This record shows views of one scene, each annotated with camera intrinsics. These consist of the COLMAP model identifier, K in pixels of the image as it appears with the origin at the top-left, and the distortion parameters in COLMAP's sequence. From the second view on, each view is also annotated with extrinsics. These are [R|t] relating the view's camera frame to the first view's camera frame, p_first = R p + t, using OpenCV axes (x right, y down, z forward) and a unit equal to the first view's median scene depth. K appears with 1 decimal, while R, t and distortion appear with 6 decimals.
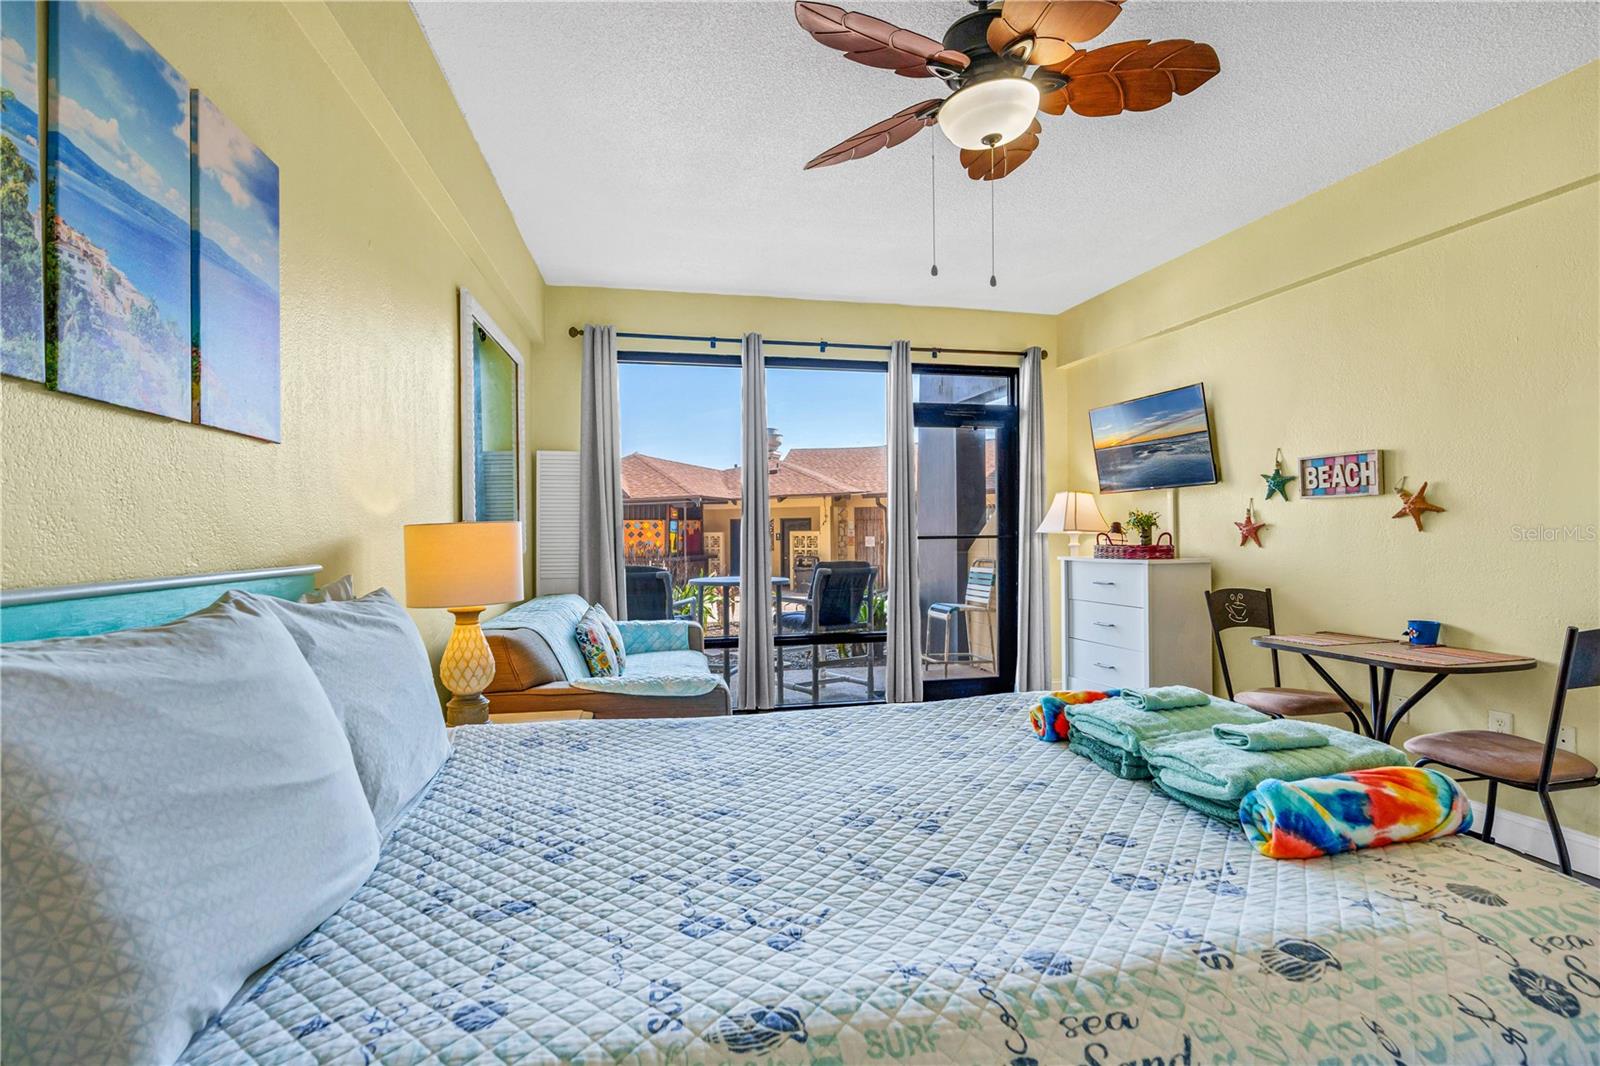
lens RADIAL K [[794.3, 0, 826.5], [0, 794.3, 530.0], [0, 0, 1]] dist [-0.000485, 0.000335]
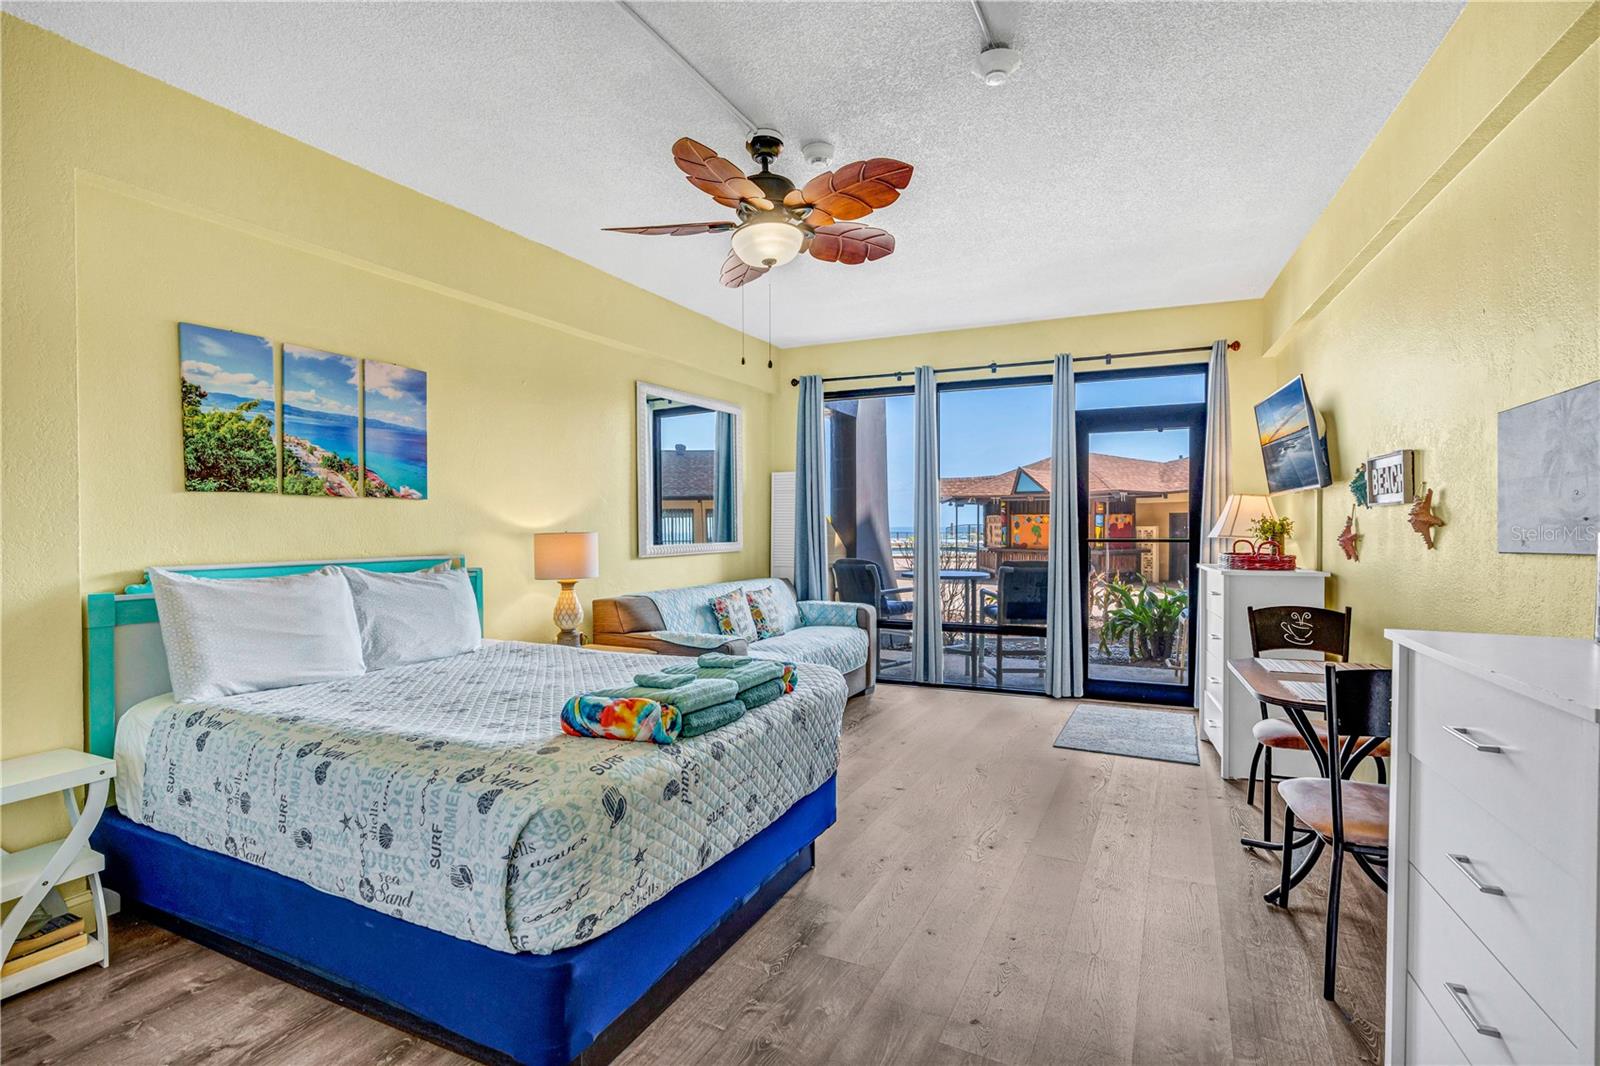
lens RADIAL K [[760.5, 0, 804.3], [0, 760.5, 535.2], [0, 0, 1]] dist [-0.014142, 0.008670]
pose [[0.796653, 0.013354, -0.604290, 0.448324], [-0.002208, 0.999814, 0.019184, -0.016643], [0.604433, -0.013949, 0.796534, -0.011650]]
